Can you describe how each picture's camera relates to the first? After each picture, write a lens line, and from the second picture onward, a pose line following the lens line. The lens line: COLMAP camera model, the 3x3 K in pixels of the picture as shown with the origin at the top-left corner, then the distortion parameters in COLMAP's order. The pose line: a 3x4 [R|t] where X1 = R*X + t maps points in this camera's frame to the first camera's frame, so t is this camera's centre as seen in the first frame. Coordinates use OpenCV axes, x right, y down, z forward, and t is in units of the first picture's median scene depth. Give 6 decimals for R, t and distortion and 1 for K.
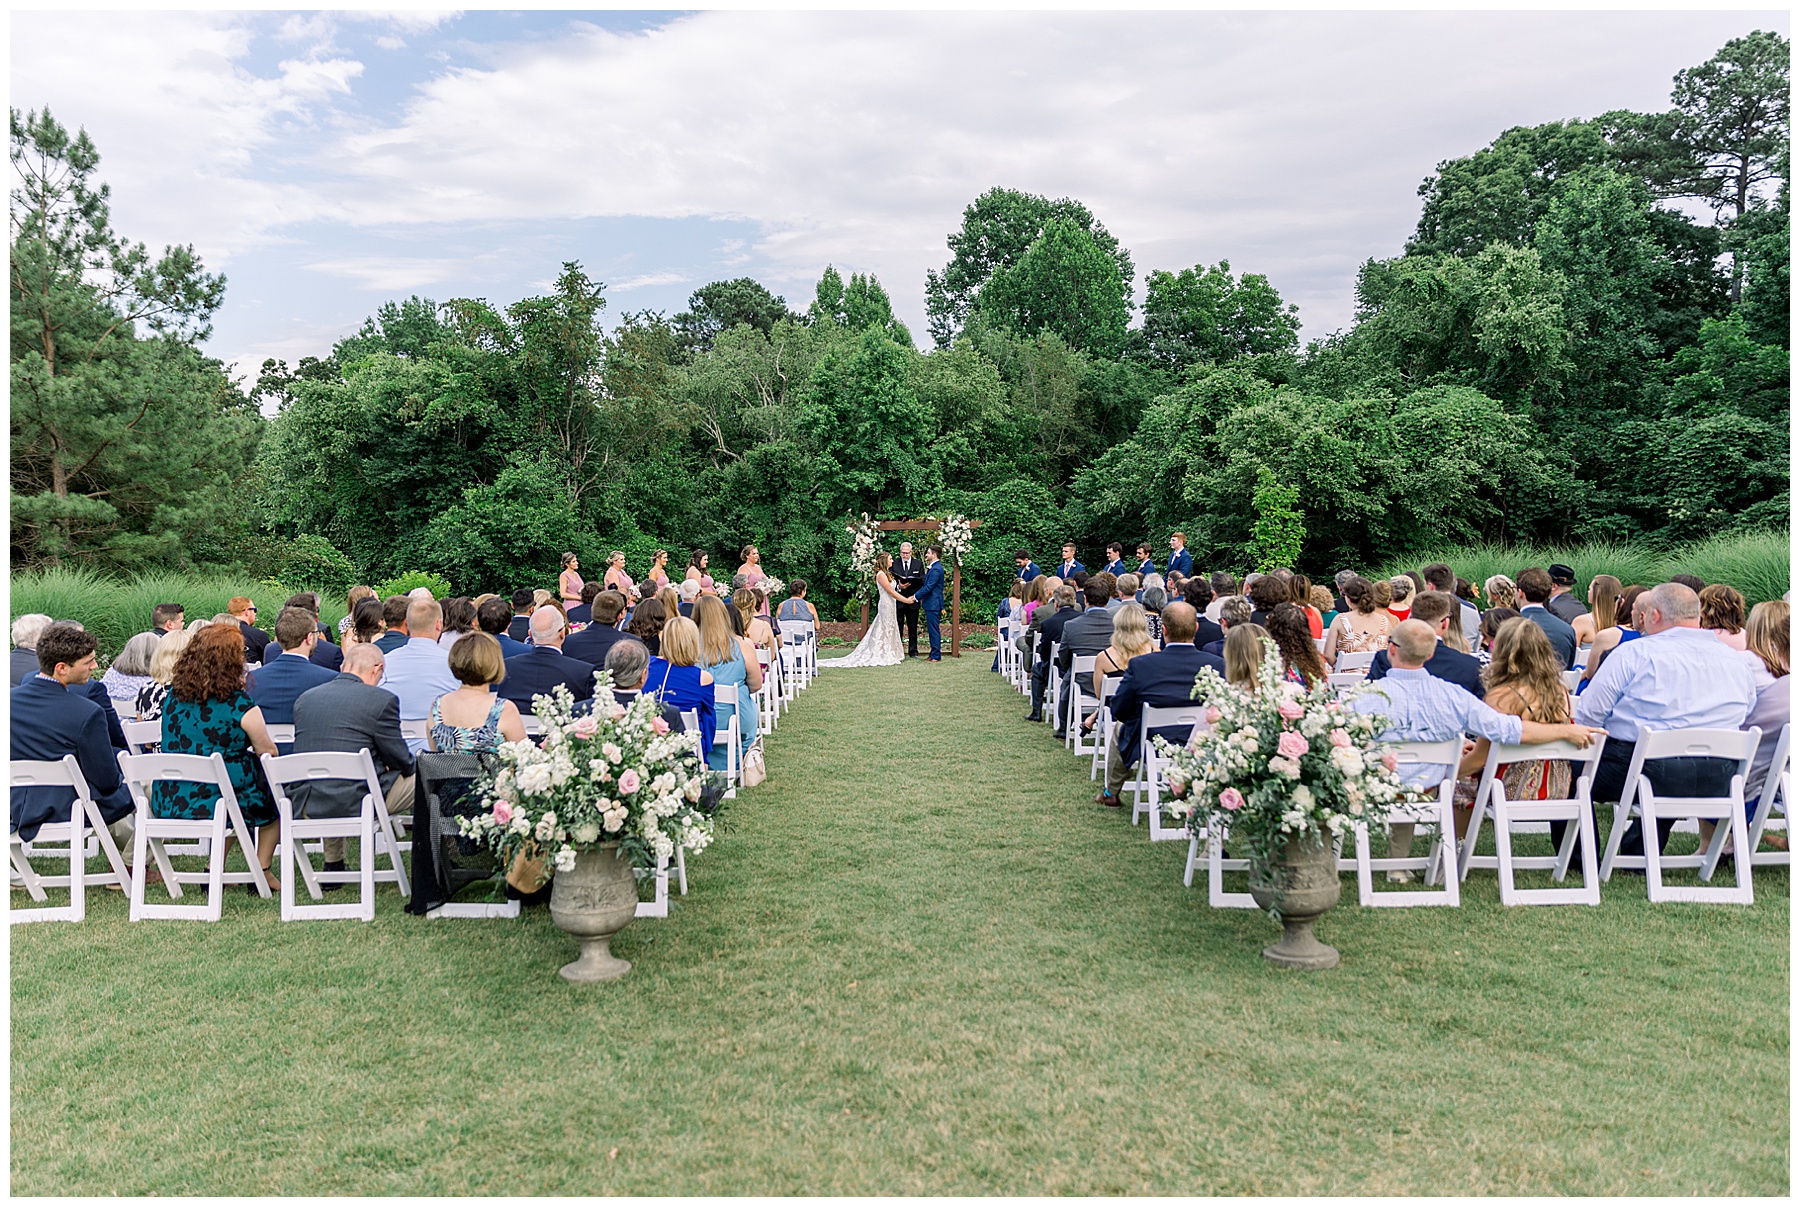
lens RADIAL K [[1227.5, 0, 844.6], [0, 1227.5, 605.1], [0, 0, 1]] dist [-0.000586, -0.001342]
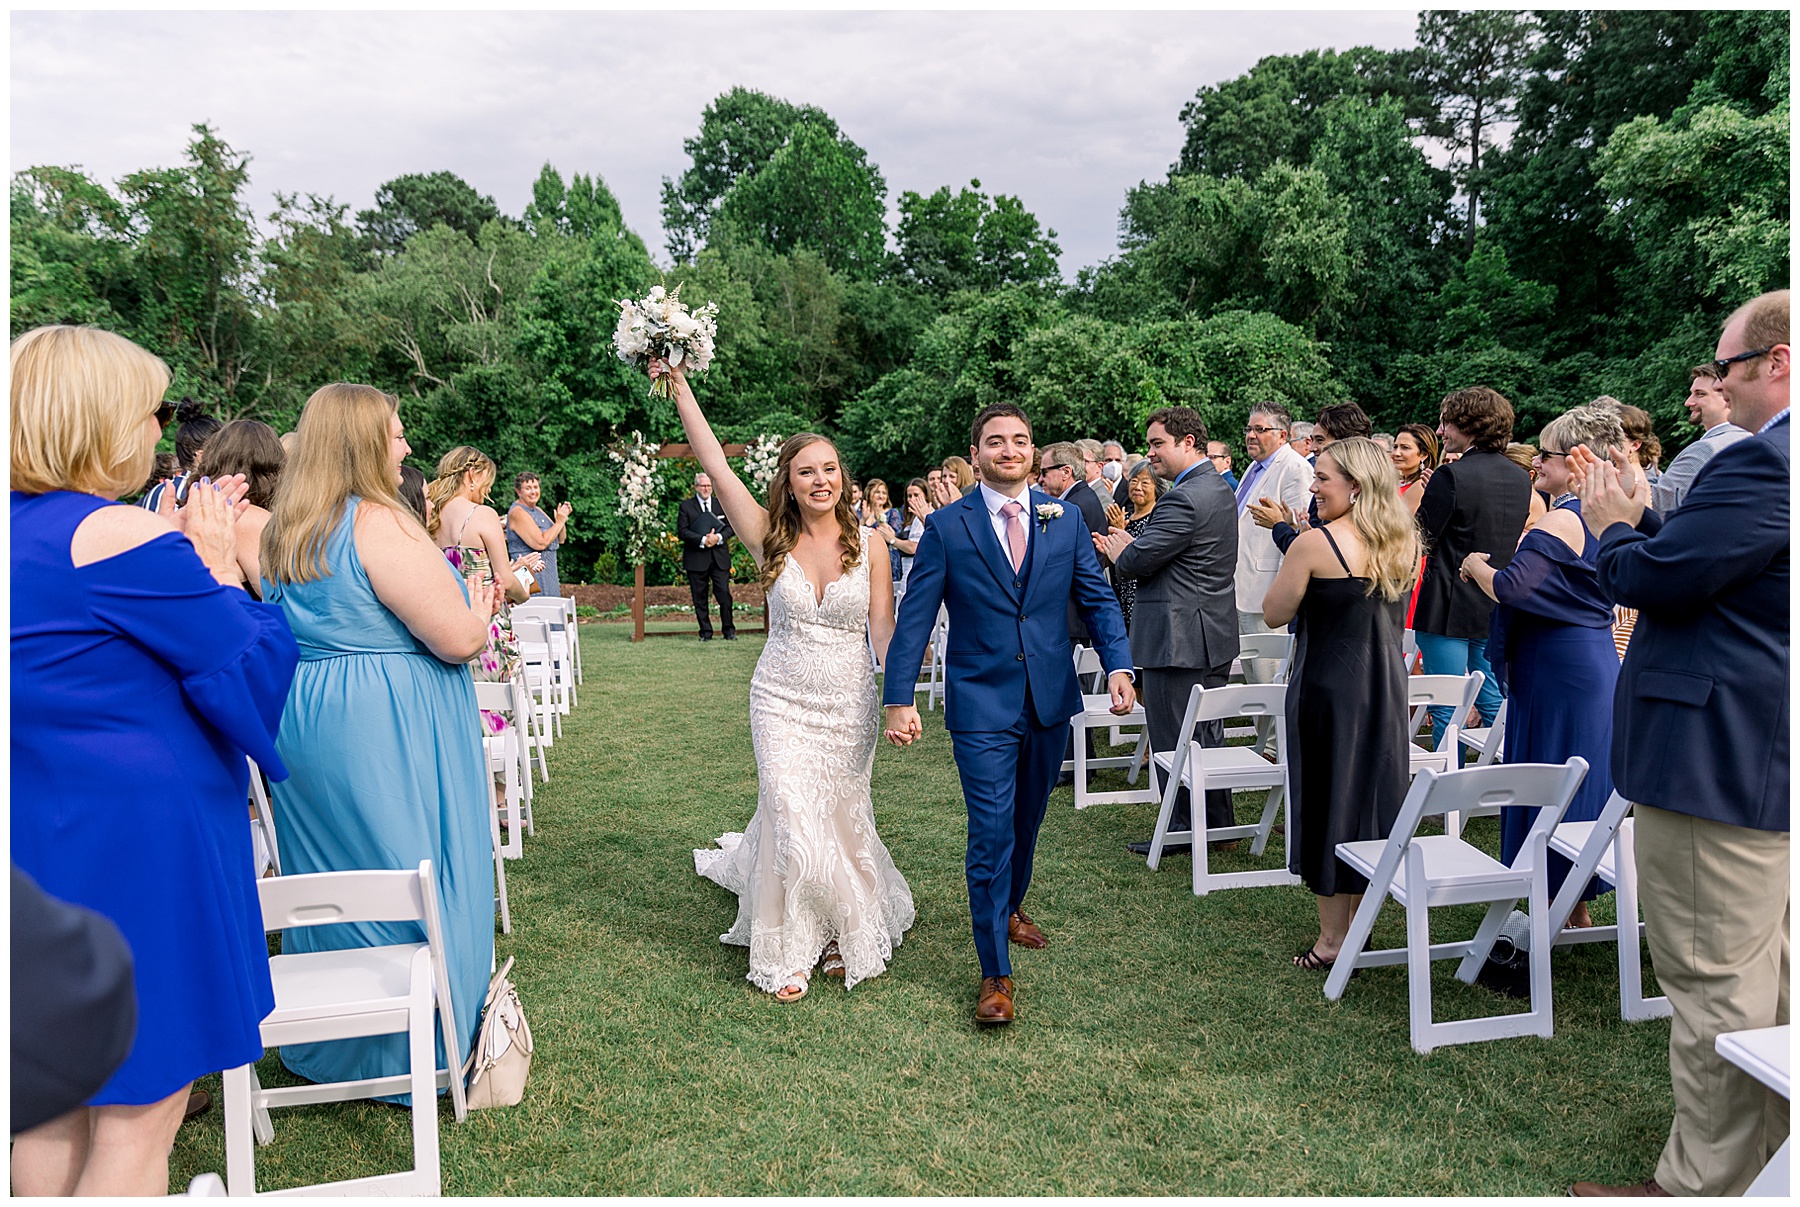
lens RADIAL K [[1275.6, 0, 900.4], [0, 1275.6, 615.0], [0, 0, 1]] dist [0.010377, -0.005134]
pose [[0.968348, -0.029887, 0.247810, -0.006125], [0.017662, 0.998521, 0.051410, -0.001982], [-0.248980, -0.045406, 0.967444, 0.078870]]
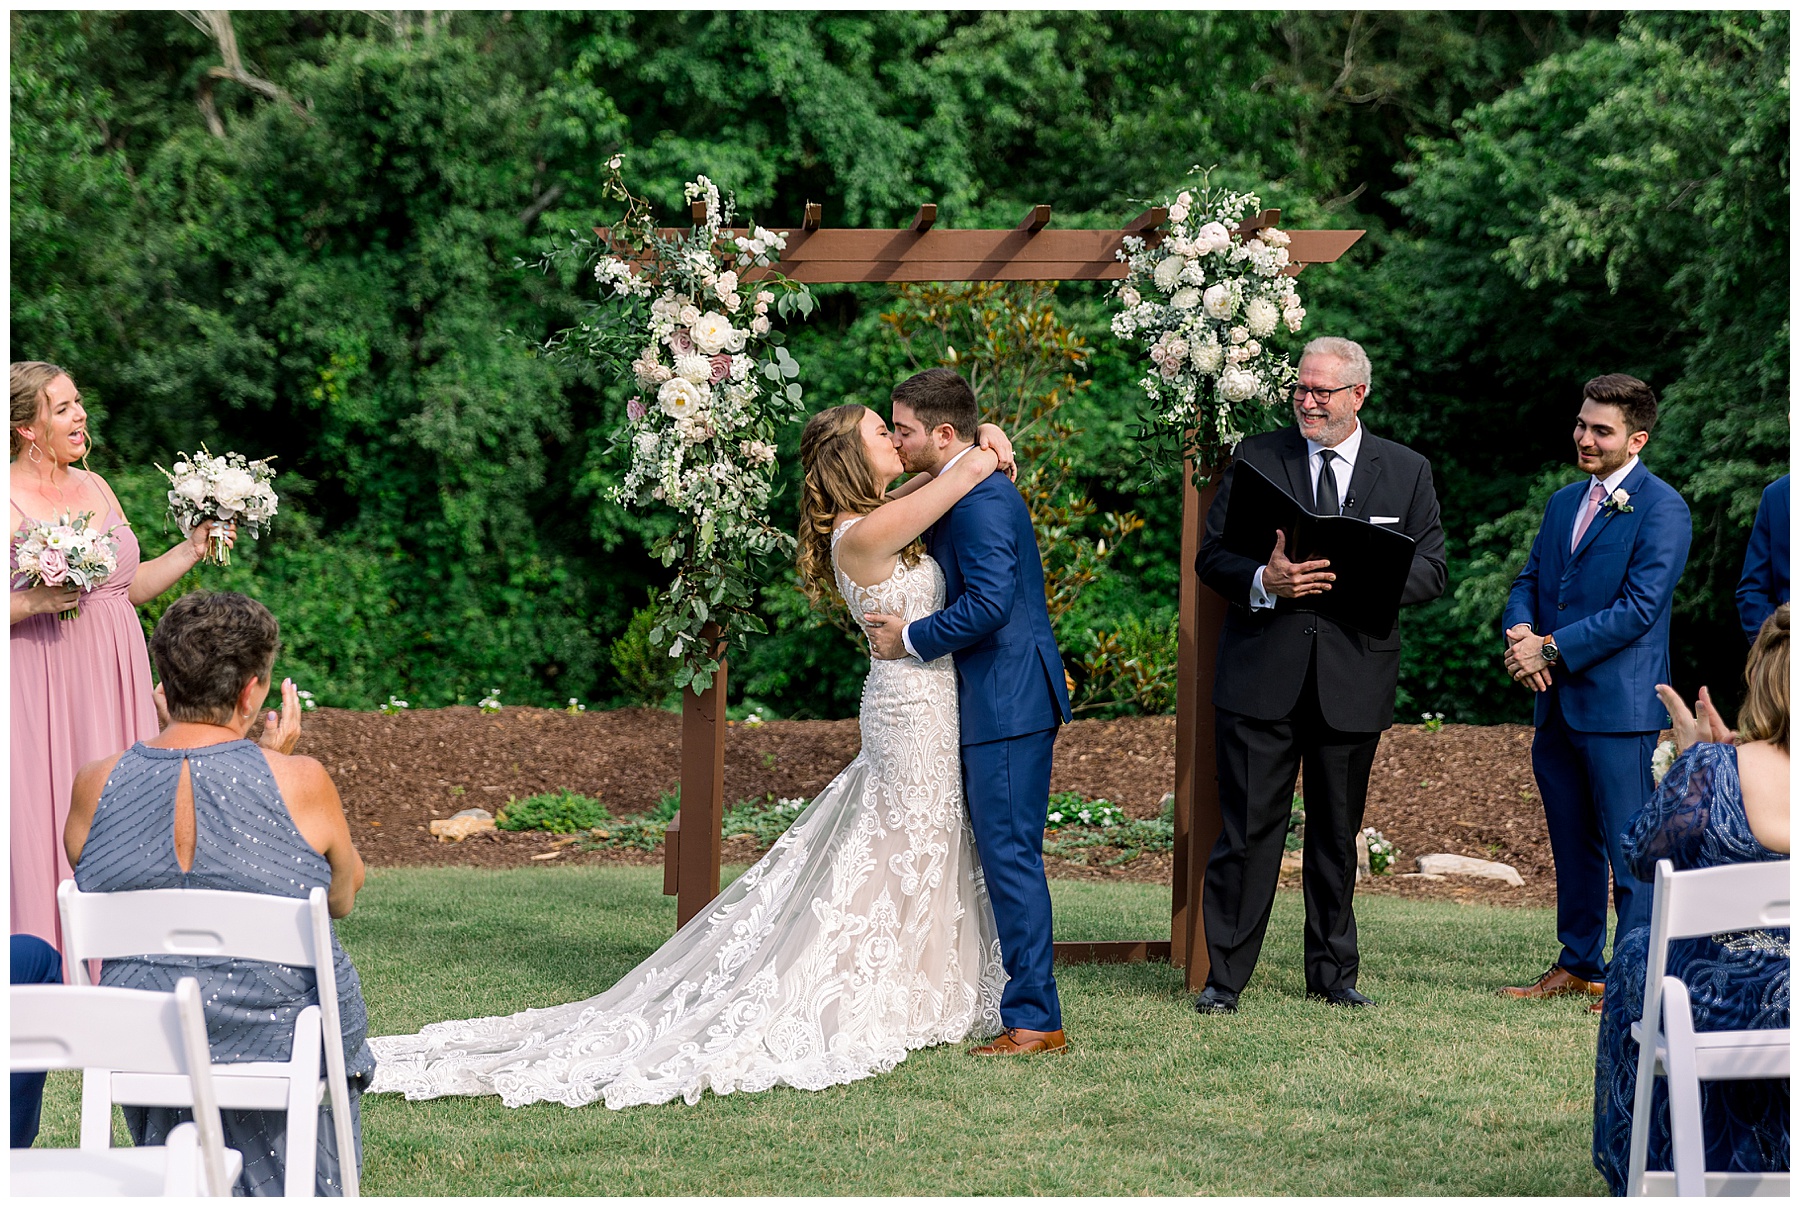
lens RADIAL K [[3548.3, 0, 847.8], [0, 3548.3, 601.3], [0, 0, 1]] dist [-0.042820, 0.201948]
pose [[0.998442, 0.000646, 0.055787, 0.002655], [-0.001121, 0.999963, 0.008476, -0.005414], [-0.055780, -0.008525, 0.998407, 0.143047]]
